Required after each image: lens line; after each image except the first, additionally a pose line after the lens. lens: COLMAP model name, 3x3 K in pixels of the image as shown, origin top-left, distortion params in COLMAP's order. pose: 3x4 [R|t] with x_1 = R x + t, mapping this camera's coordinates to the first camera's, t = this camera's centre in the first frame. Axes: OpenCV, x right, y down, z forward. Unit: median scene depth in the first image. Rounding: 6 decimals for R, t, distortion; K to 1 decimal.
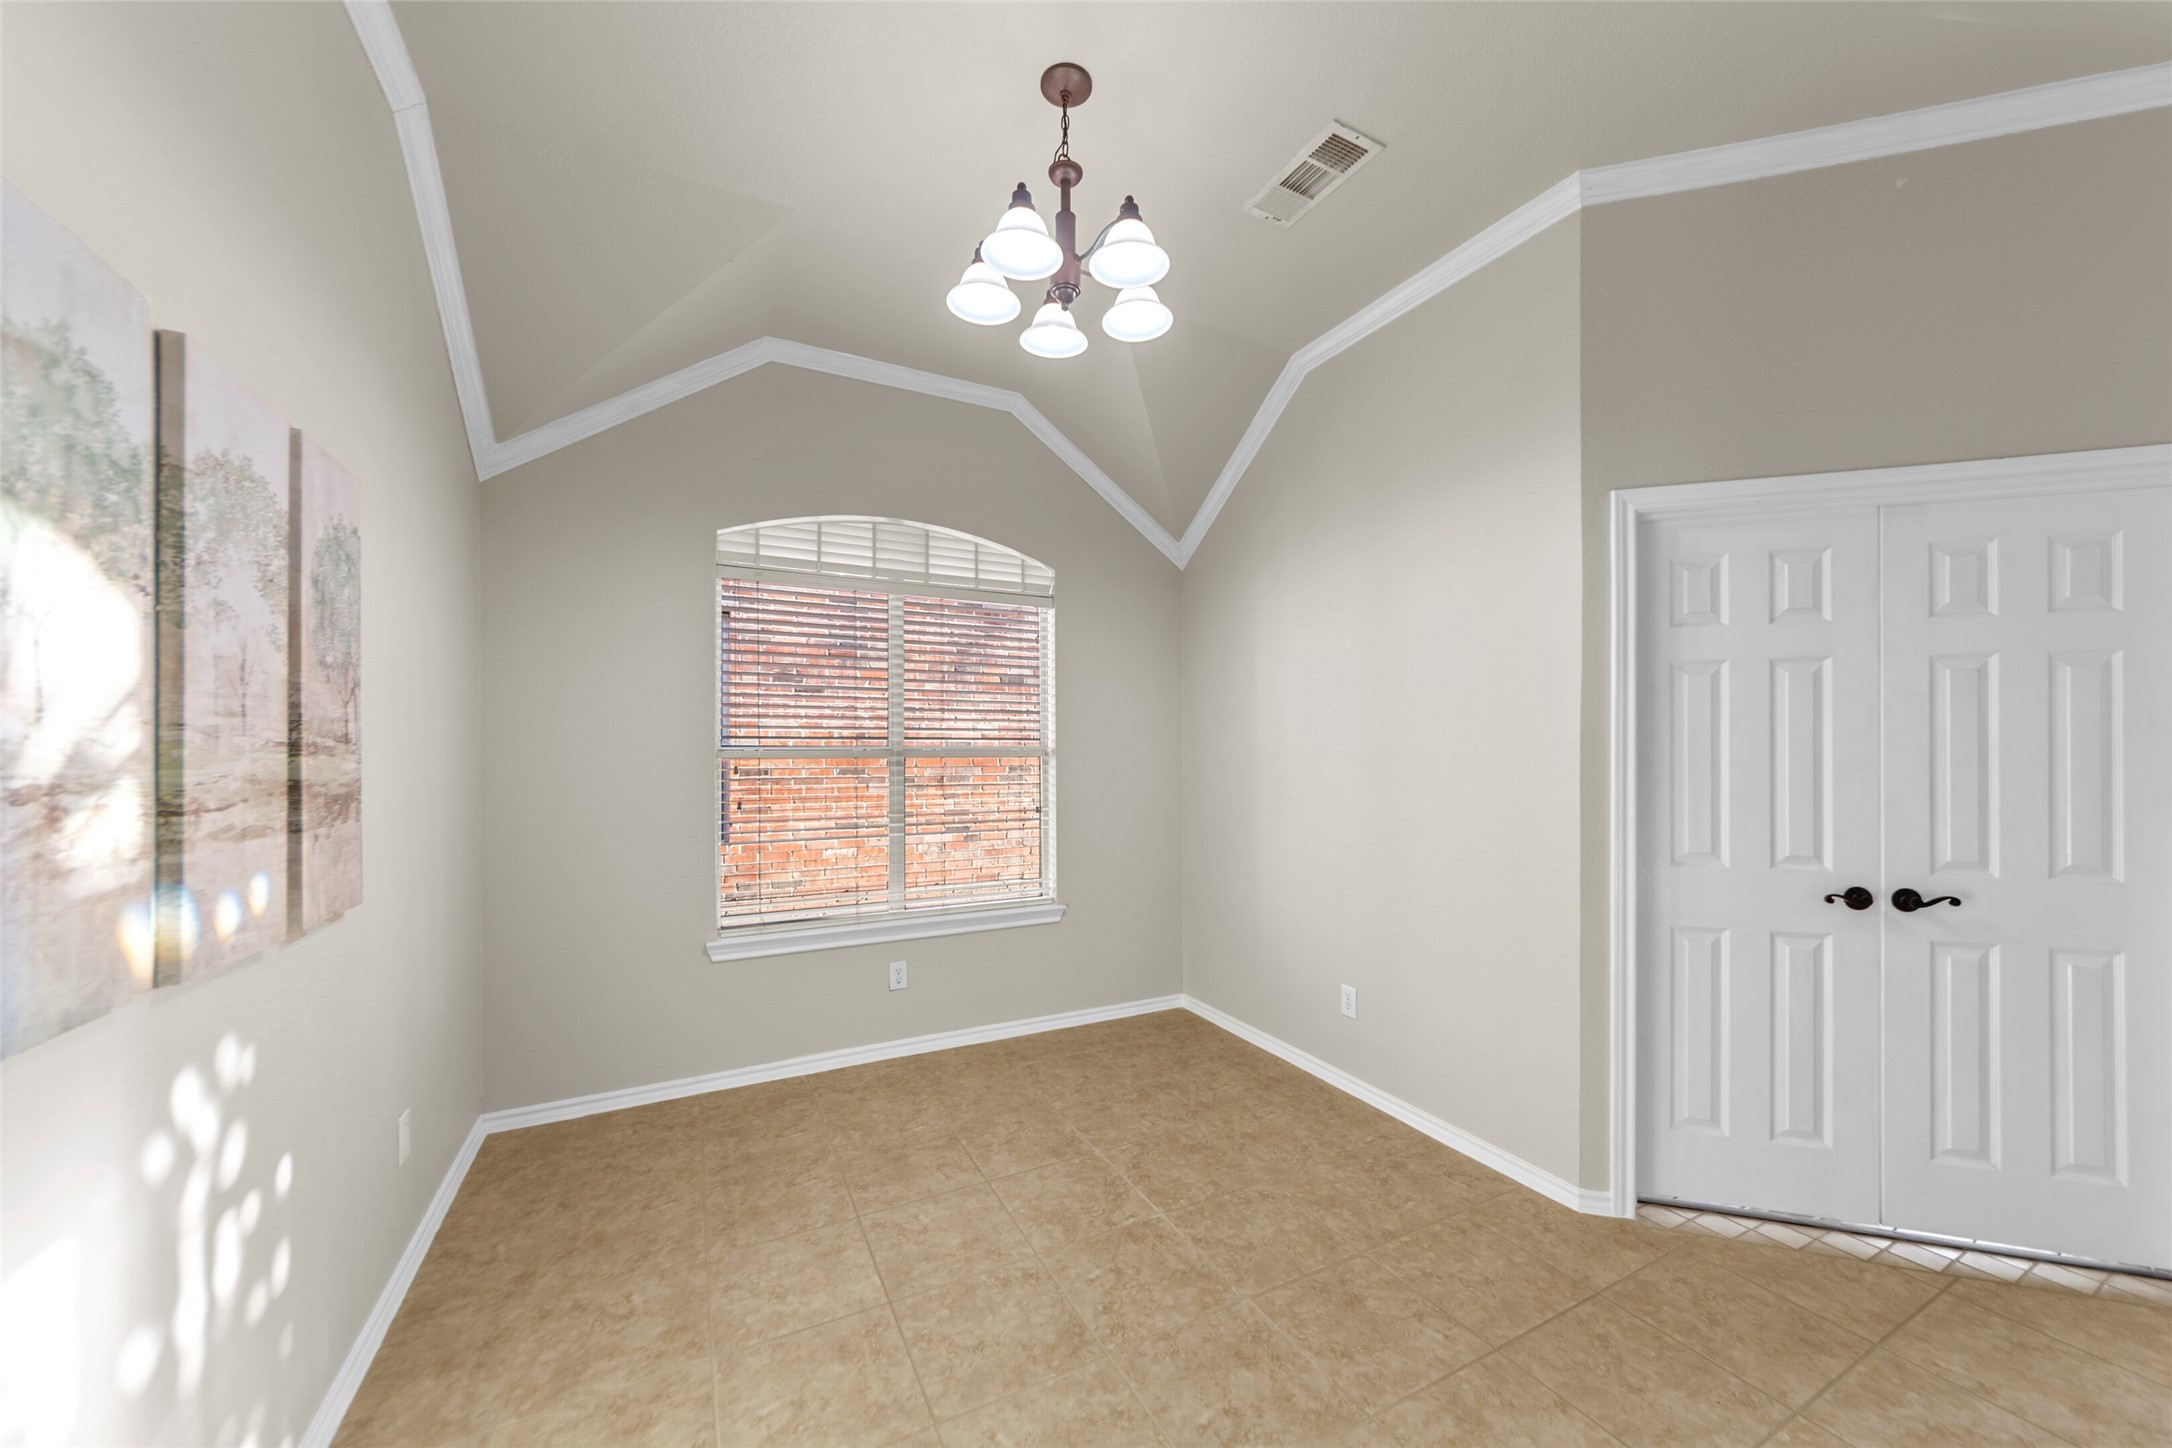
lens RADIAL K [[792.1, 0, 1078.3], [0, 792.1, 743.2], [0, 0, 1]] dist [-0.000856, -0.000548]
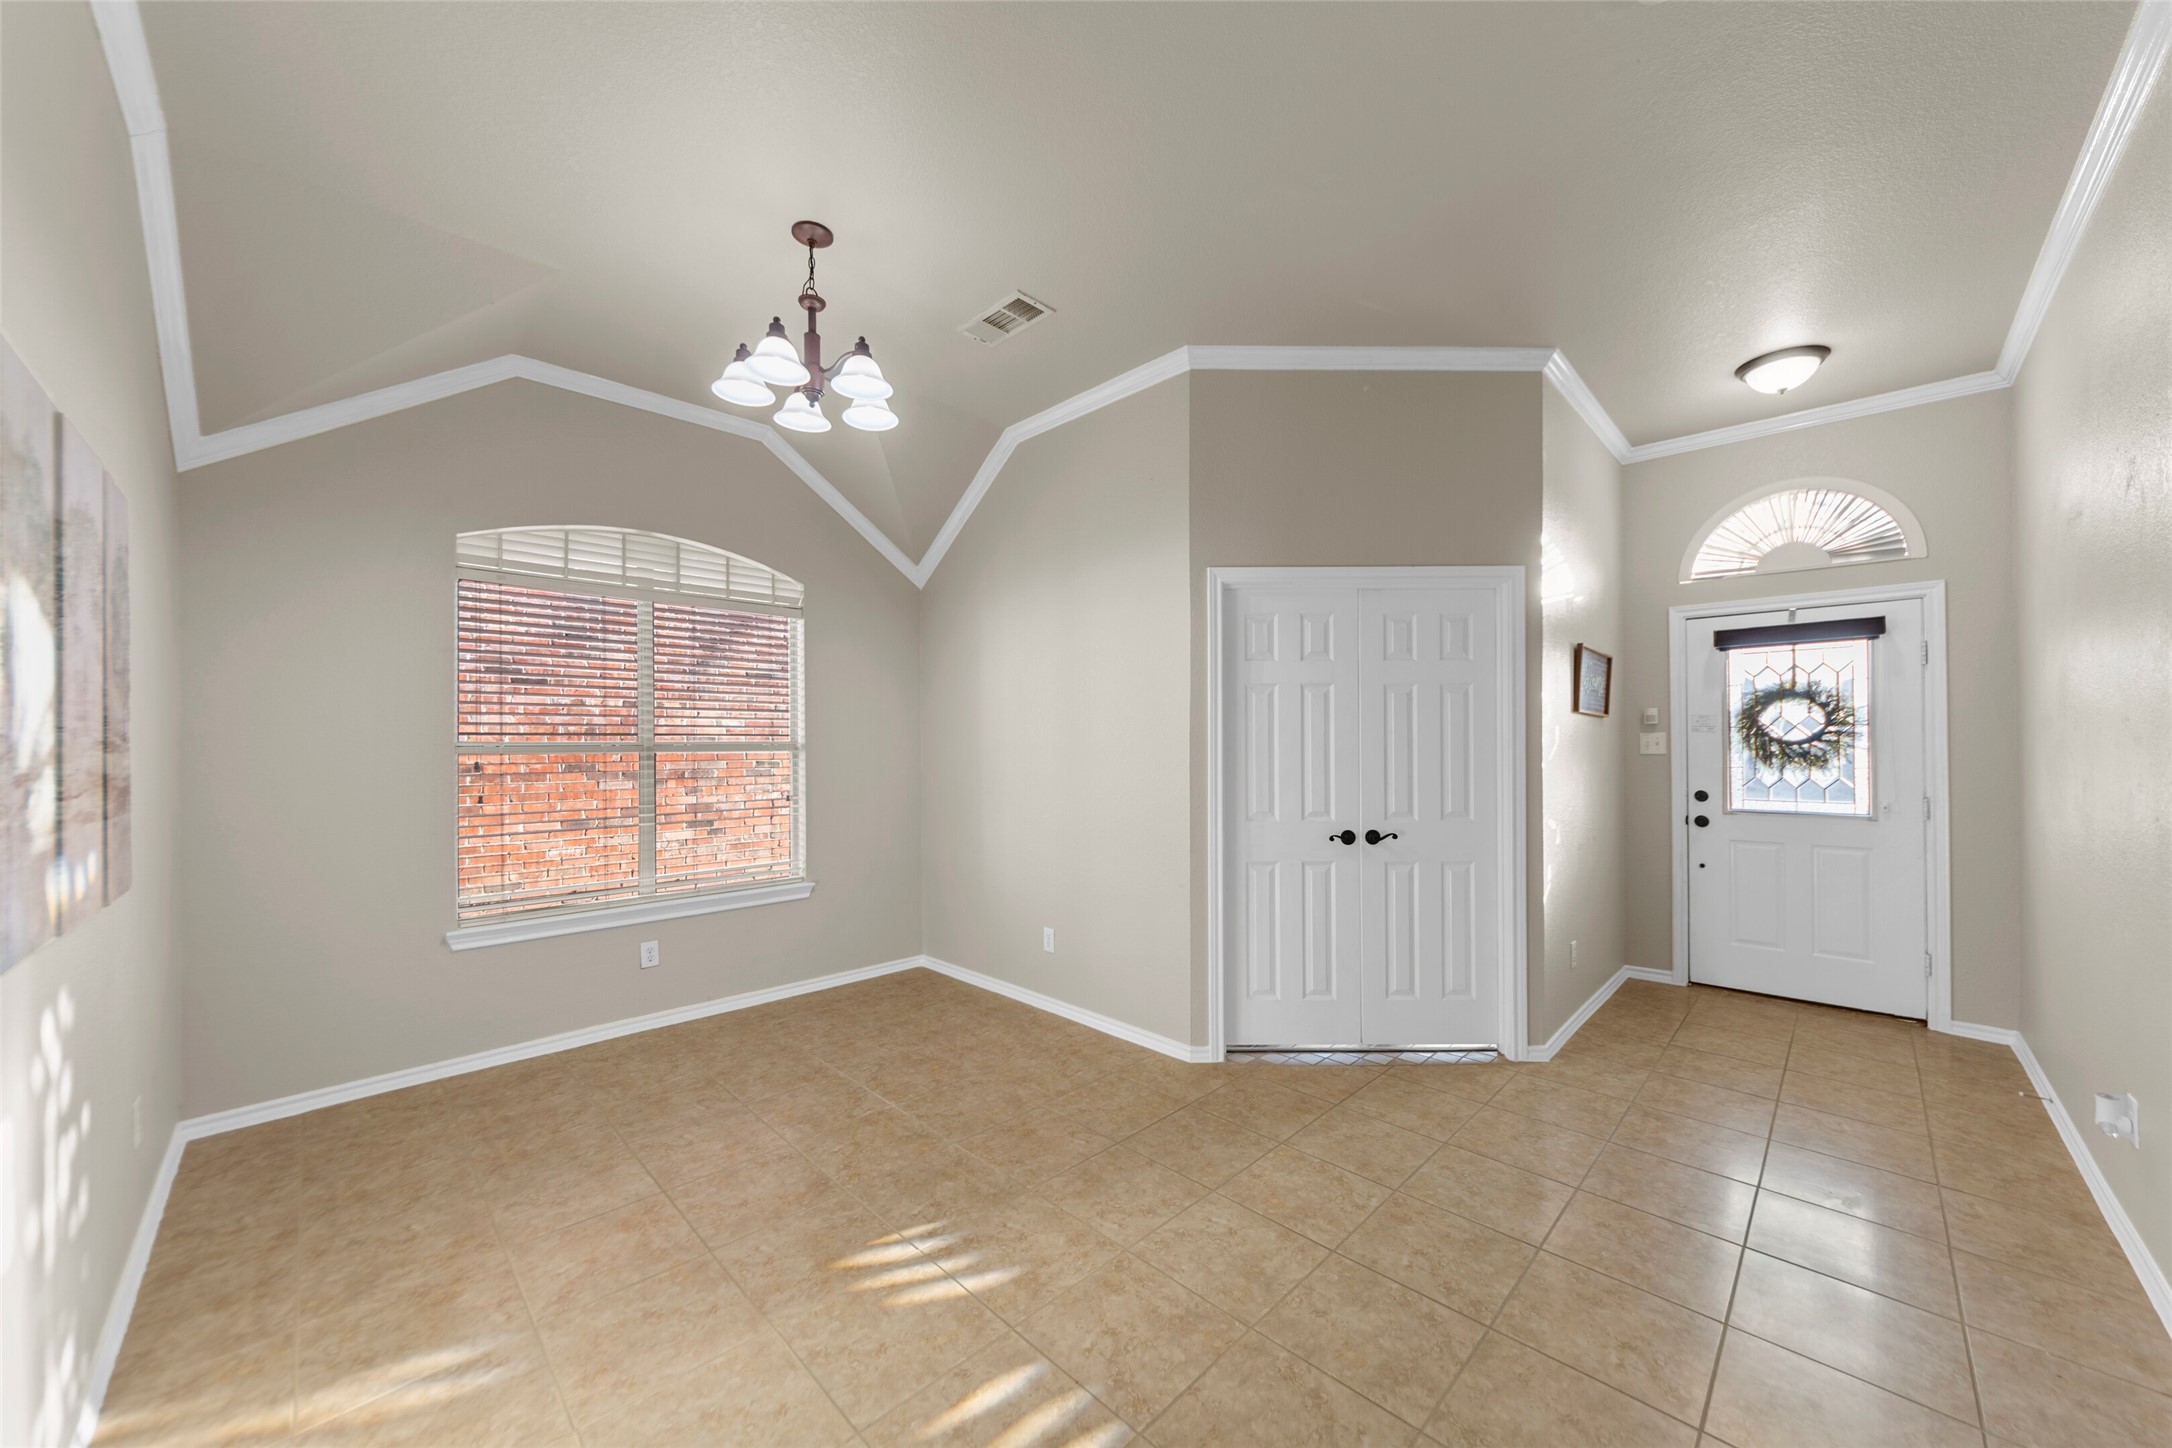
lens RADIAL K [[792.1, 0, 1093.1], [0, 792.1, 740.6], [0, 0, 1]] dist [-0.000856, -0.000548]
pose [[0.949129, -0.002061, 0.314882, 0.009468], [0.001060, 0.999994, 0.003349, -0.002300], [-0.314887, -0.002845, 0.949125, -0.329991]]
